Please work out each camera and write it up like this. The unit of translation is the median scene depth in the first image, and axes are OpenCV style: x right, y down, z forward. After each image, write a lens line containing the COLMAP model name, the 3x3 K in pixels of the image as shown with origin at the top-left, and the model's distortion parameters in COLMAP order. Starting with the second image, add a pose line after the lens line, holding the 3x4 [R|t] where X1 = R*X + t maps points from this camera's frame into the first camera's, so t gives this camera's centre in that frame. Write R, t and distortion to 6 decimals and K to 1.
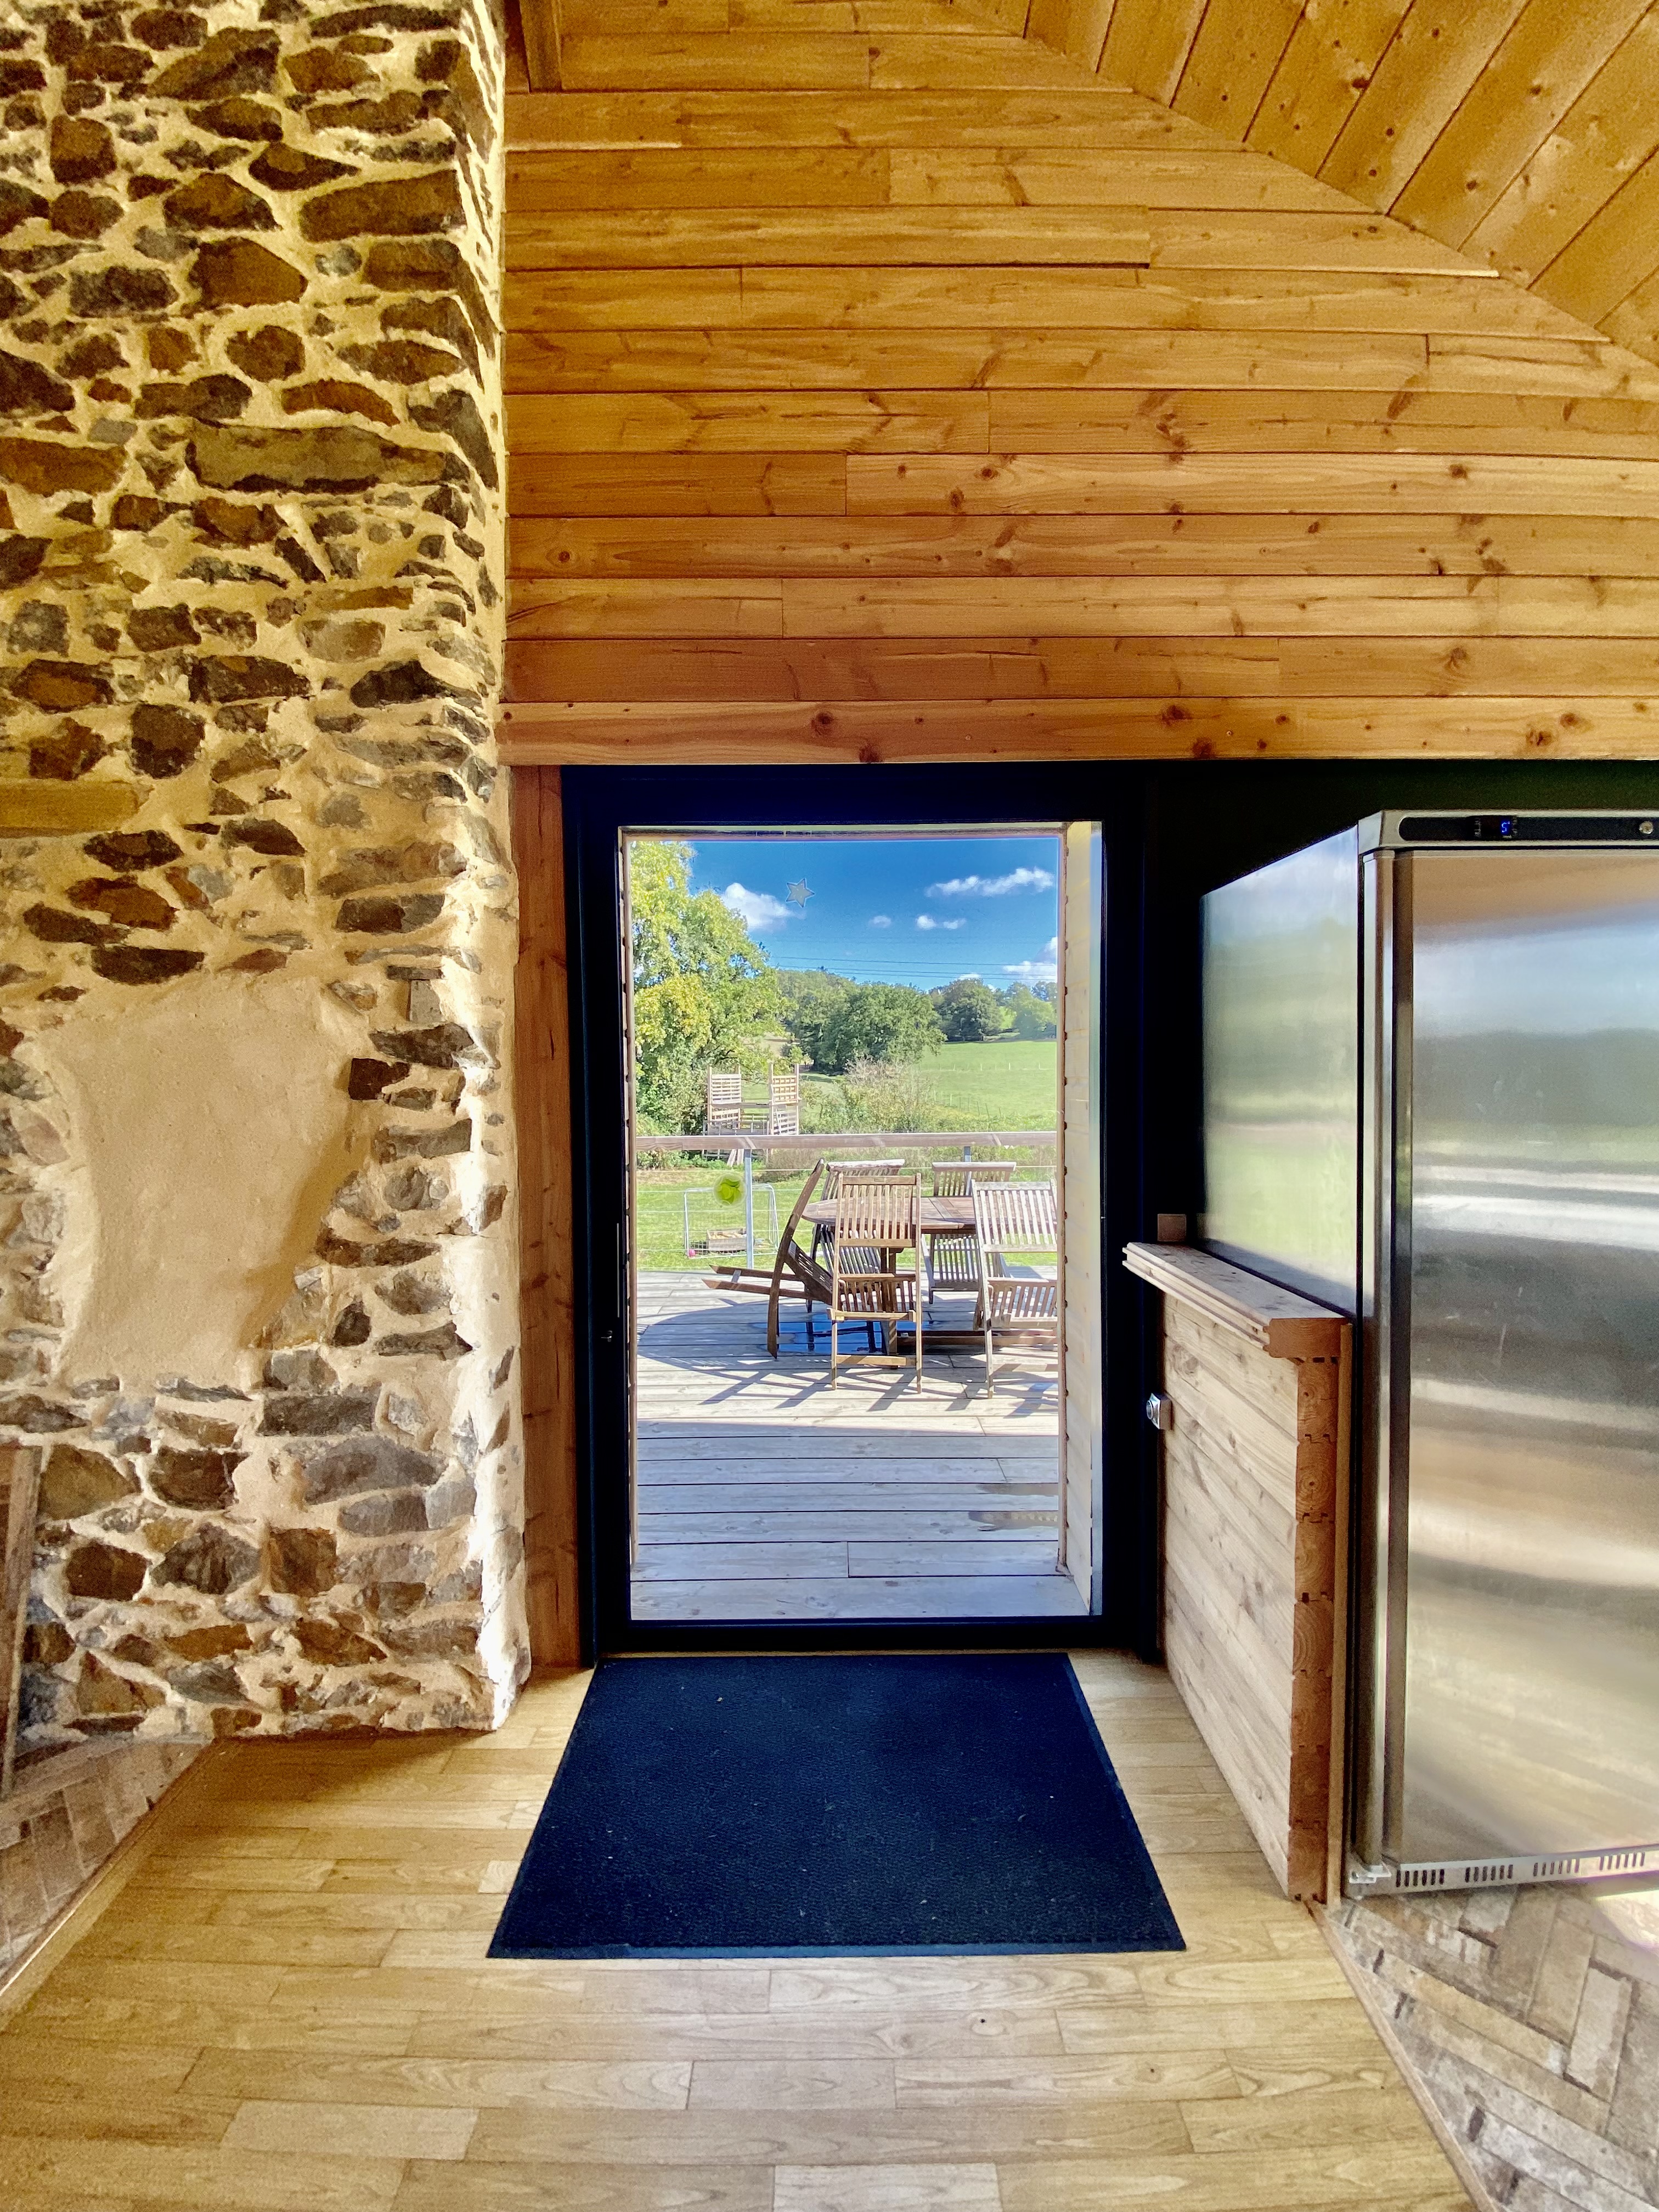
lens RADIAL K [[885.6, 0, 829.5], [0, 885.6, 1106.0], [0, 0, 1]] dist [0.002819, -0.009054]
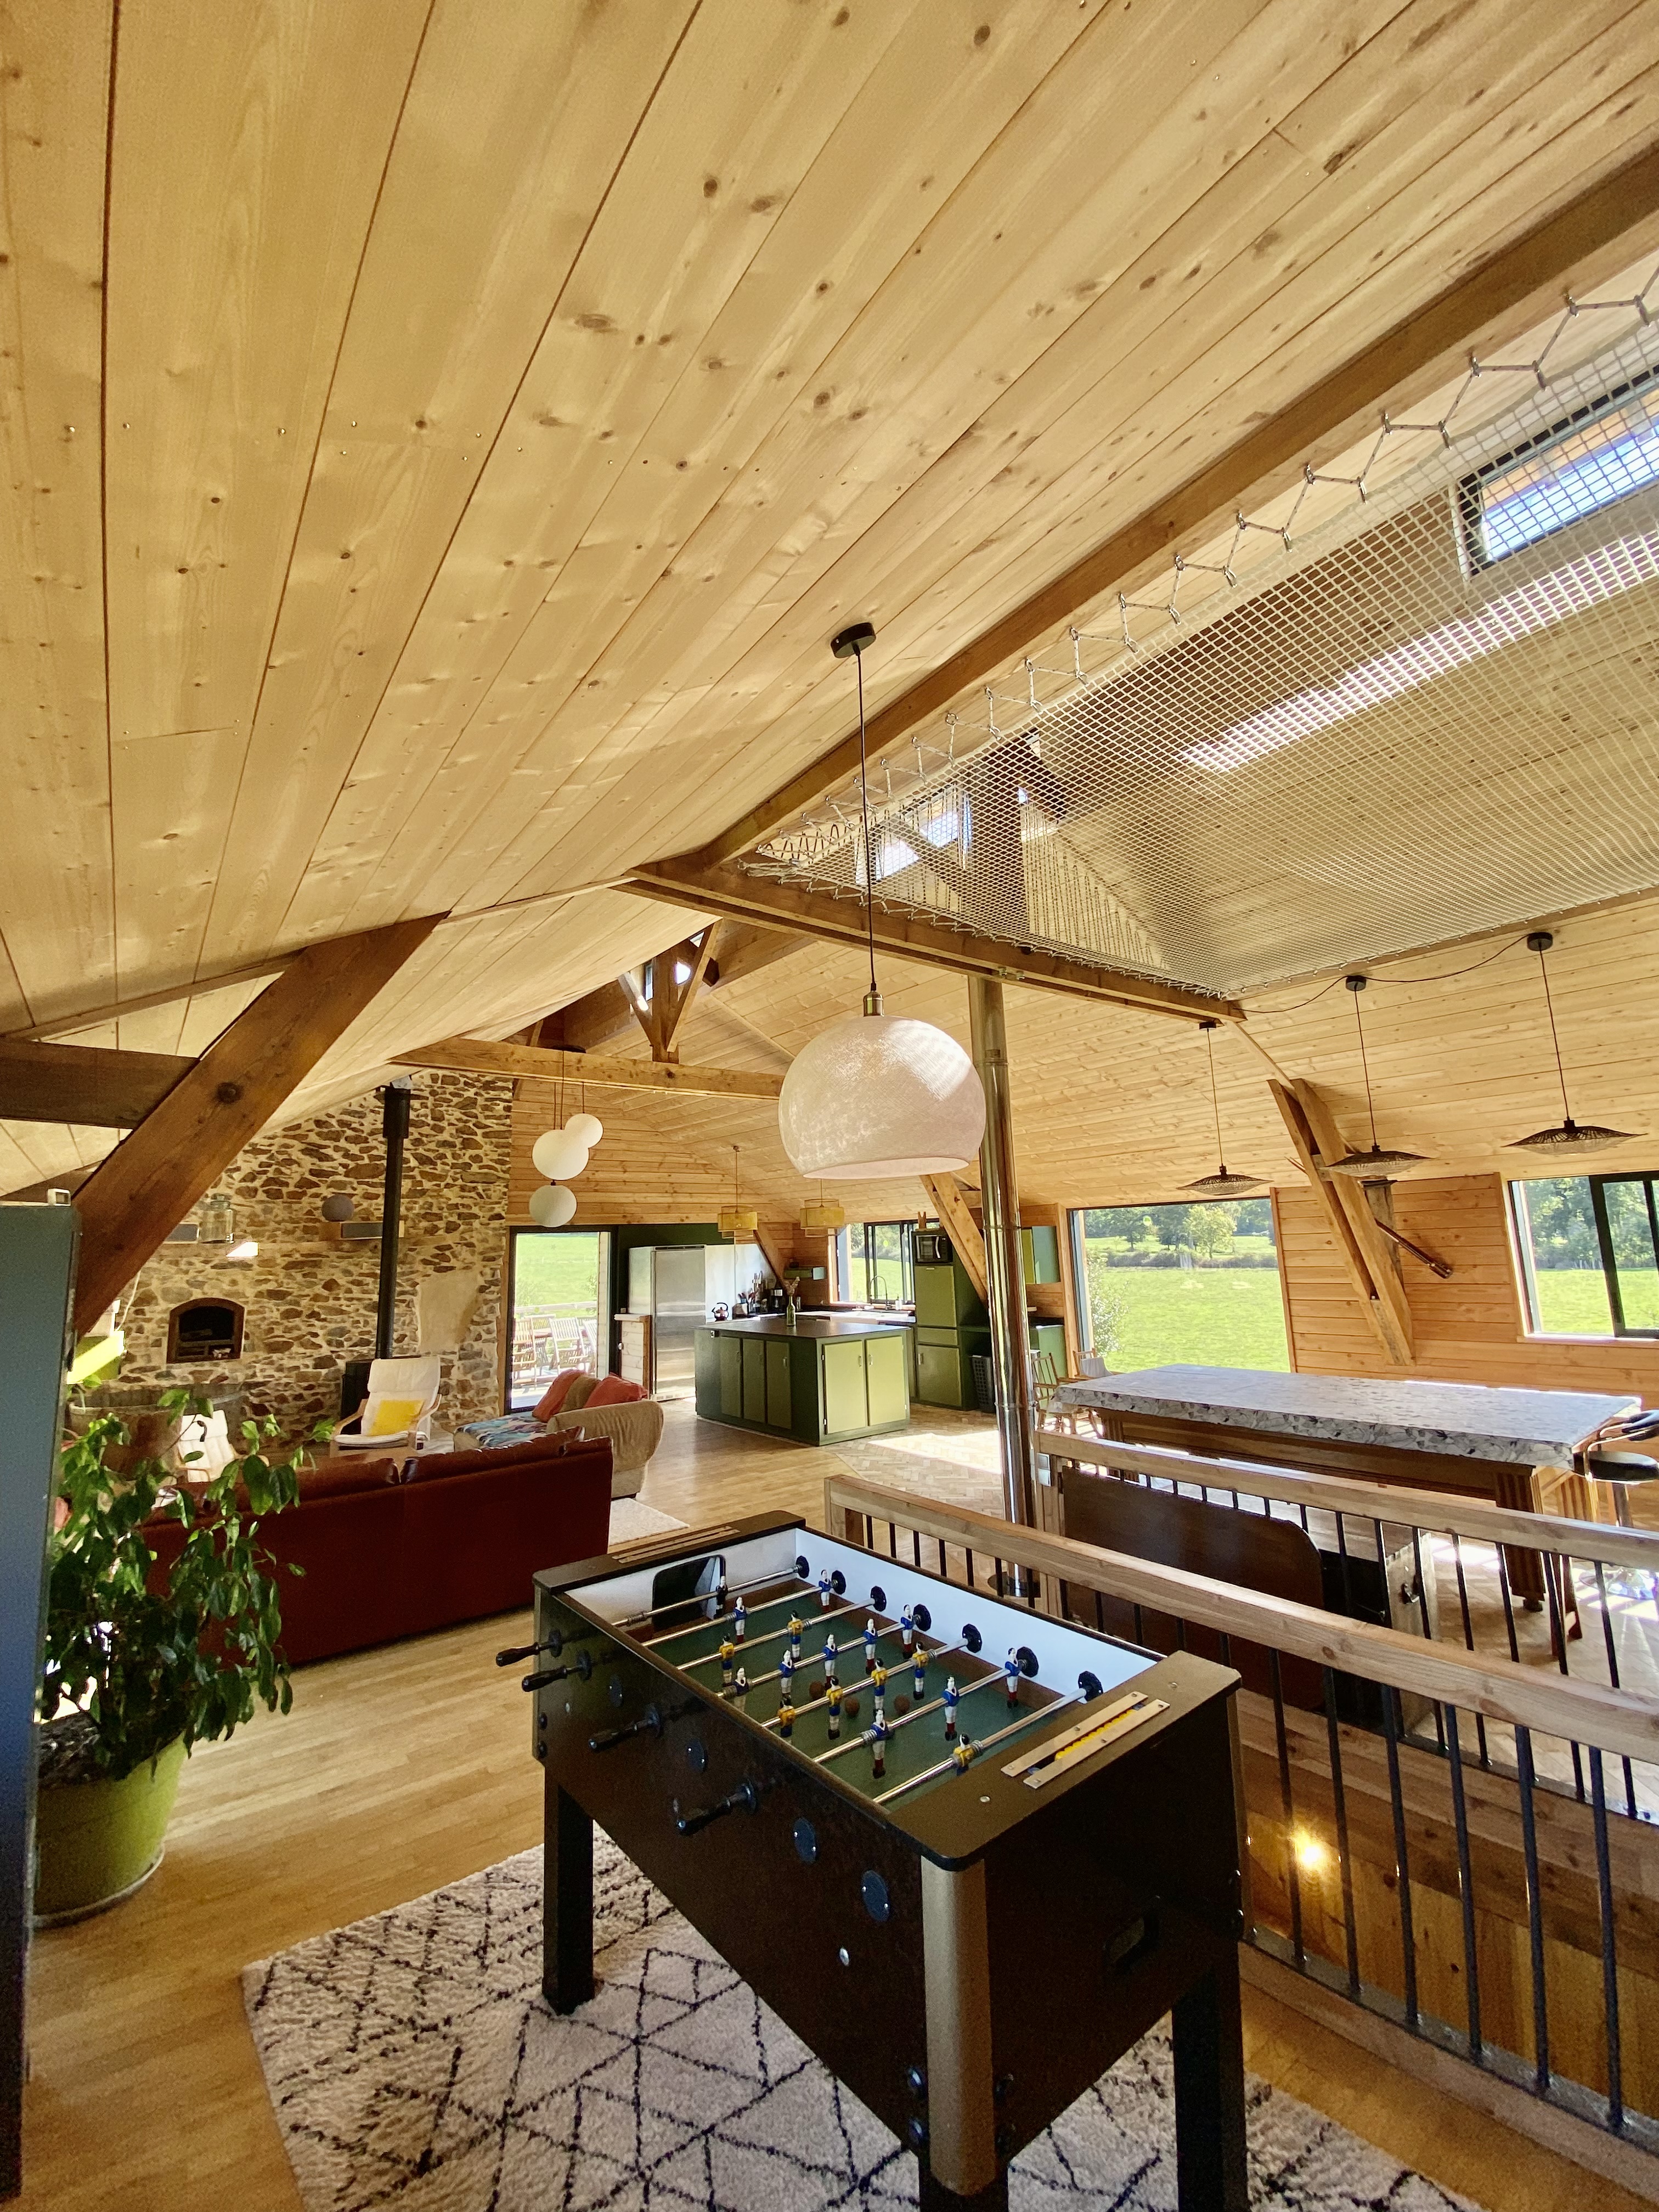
lens RADIAL K [[885.6, 0, 829.5], [0, 885.6, 1106.0], [0, 0, 1]] dist [0.002819, -0.009054]
pose [[0.794544, 0.077712, 0.602213, -2.244908], [0.038025, 0.983462, -0.177079, -0.094820], [-0.606015, 0.163596, 0.778449, -4.768030]]
